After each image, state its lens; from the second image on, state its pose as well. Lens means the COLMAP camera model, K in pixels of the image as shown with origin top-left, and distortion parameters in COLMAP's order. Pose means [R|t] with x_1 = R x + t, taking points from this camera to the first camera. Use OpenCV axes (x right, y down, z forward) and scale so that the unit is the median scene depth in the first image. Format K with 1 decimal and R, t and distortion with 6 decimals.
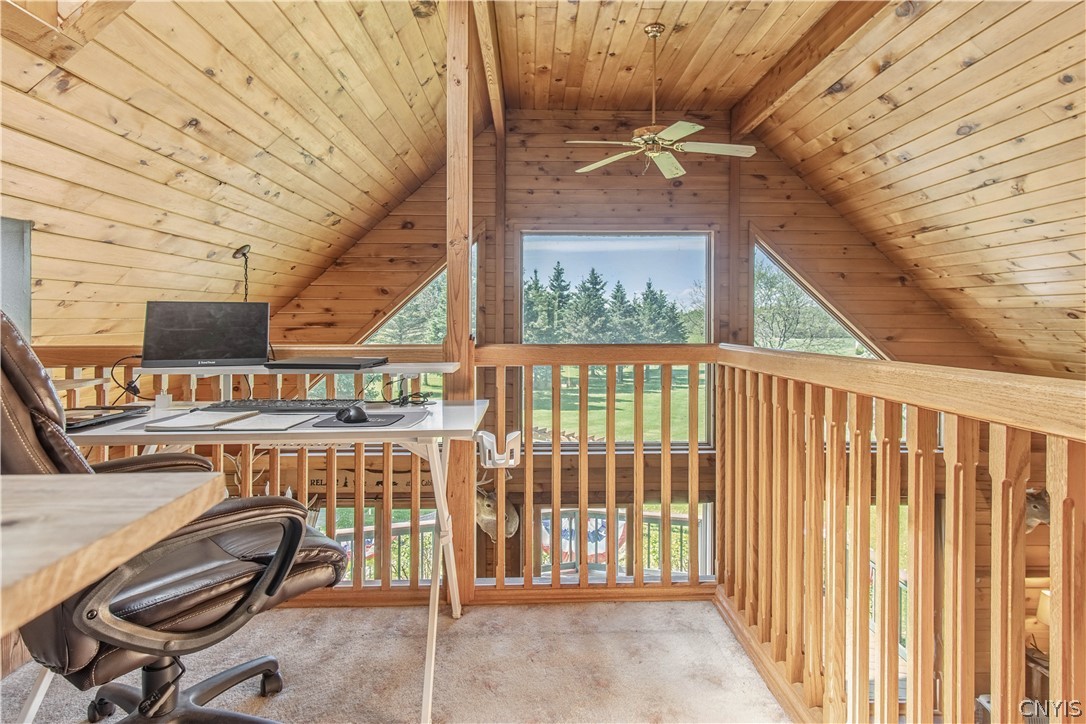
lens RADIAL K [[591.0, 0, 541.7], [0, 591.0, 331.7], [0, 0, 1]] dist [0.000263, 0.003918]
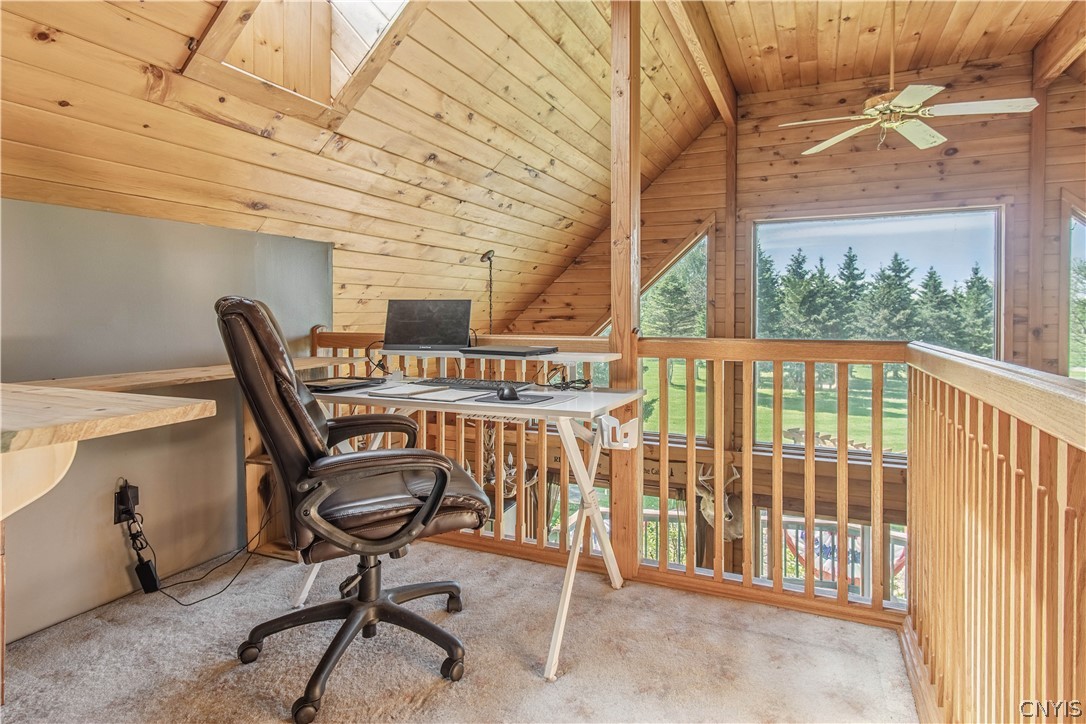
lens RADIAL K [[591.0, 0, 541.7], [0, 591.0, 331.7], [0, 0, 1]] dist [0.000263, 0.003918]
pose [[0.897691, 0.014740, -0.440380, 0.149789], [-0.009640, 0.999858, 0.013814, -0.001122], [0.440521, -0.008155, 0.897705, -0.023925]]
